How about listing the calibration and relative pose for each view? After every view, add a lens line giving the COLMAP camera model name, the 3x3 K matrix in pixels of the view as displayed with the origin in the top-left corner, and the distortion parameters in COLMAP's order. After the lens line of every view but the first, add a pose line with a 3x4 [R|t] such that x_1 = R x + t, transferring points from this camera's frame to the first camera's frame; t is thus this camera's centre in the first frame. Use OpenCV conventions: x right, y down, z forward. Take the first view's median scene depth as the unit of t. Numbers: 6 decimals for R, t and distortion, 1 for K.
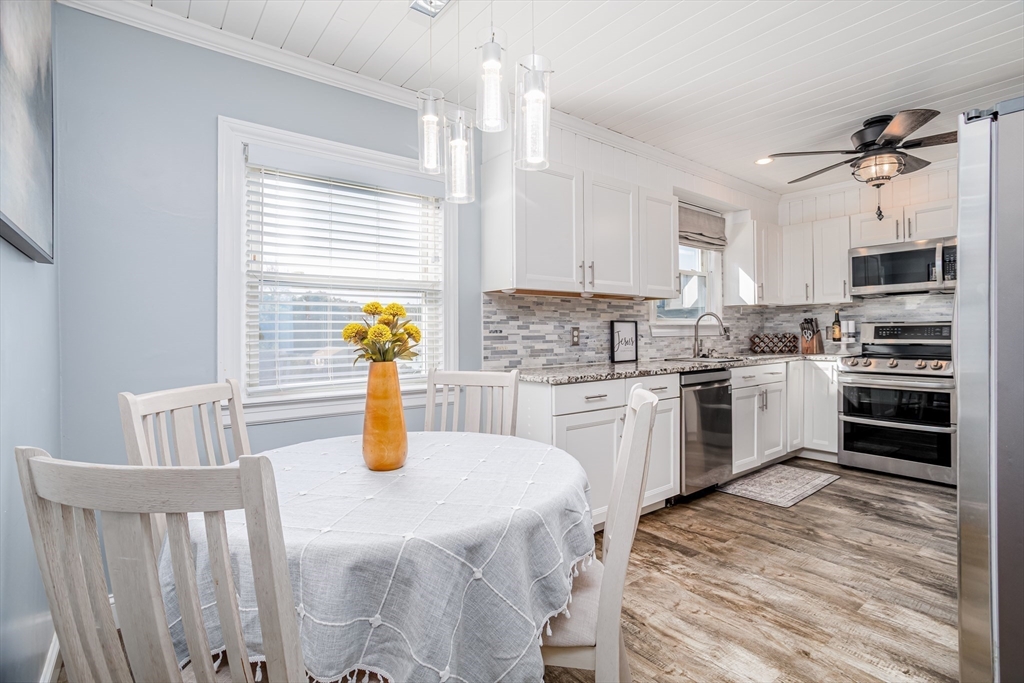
lens RADIAL K [[490.4, 0, 512.0], [0, 490.4, 341.5], [0, 0, 1]] dist [-0.035512, 0.000333]
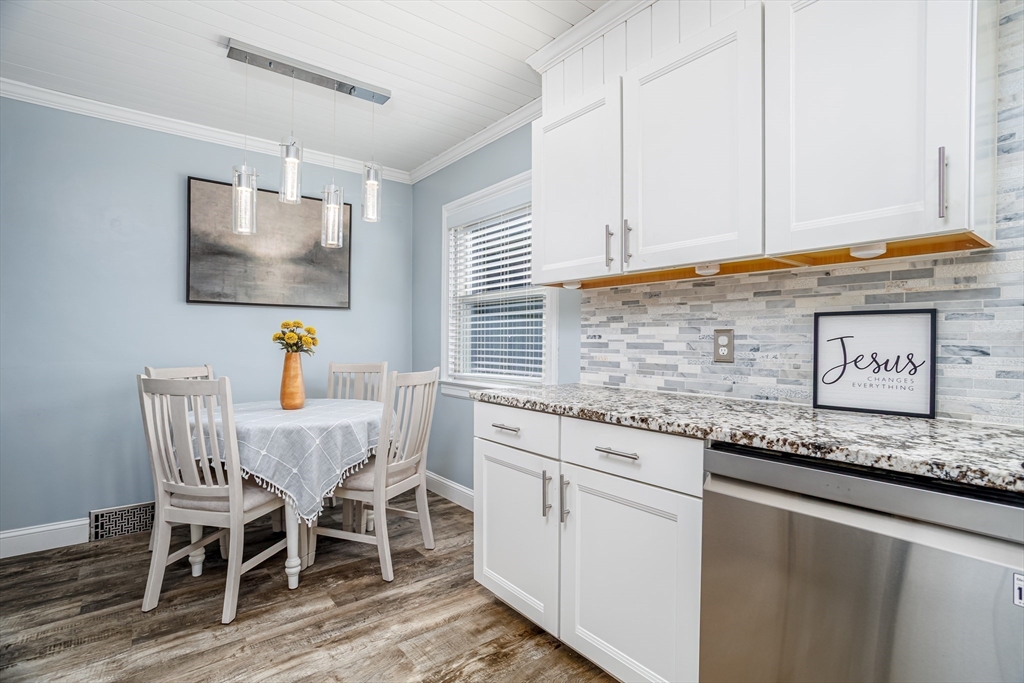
lens RADIAL K [[503.8, 0, 517.0], [0, 503.8, 344.5], [0, 0, 1]] dist [-0.048829, 0.025541]
pose [[0.008447, 0.017524, -0.999811, 0.762735], [-0.021015, 0.999629, 0.017343, -0.018906], [0.999743, 0.020864, 0.008812, 0.846439]]
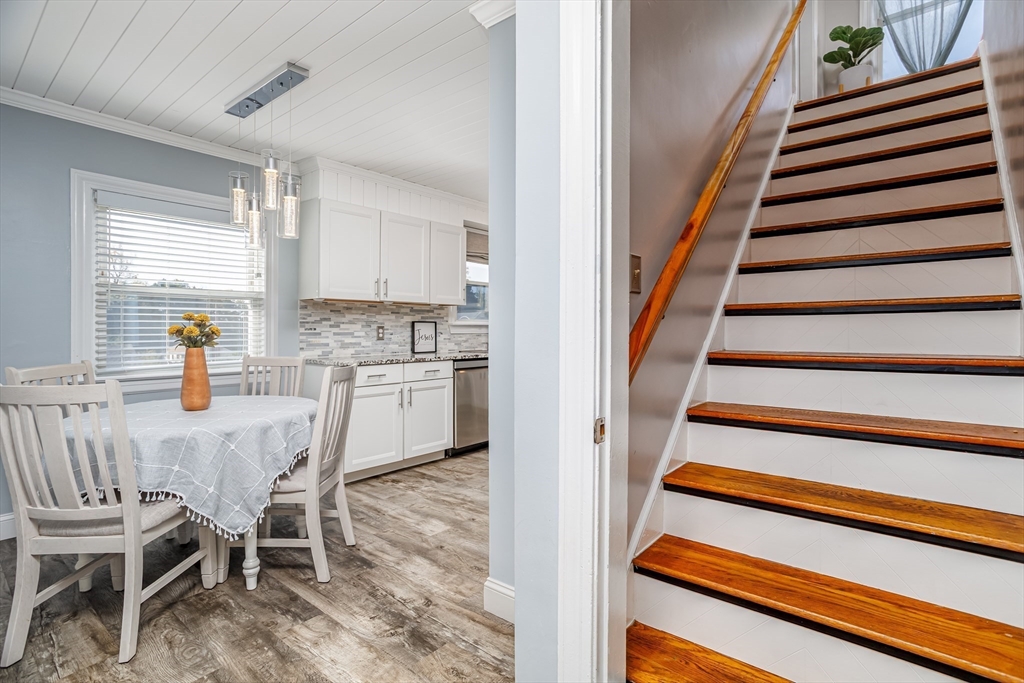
lens RADIAL K [[497.3, 0, 529.9], [0, 497.3, 336.5], [0, 0, 1]] dist [-0.070863, 0.038299]
pose [[0.967754, 0.006456, 0.251816, 0.202516], [-0.005910, 0.999978, -0.002925, 0.000045], [-0.251829, 0.001342, 0.967771, -0.426444]]
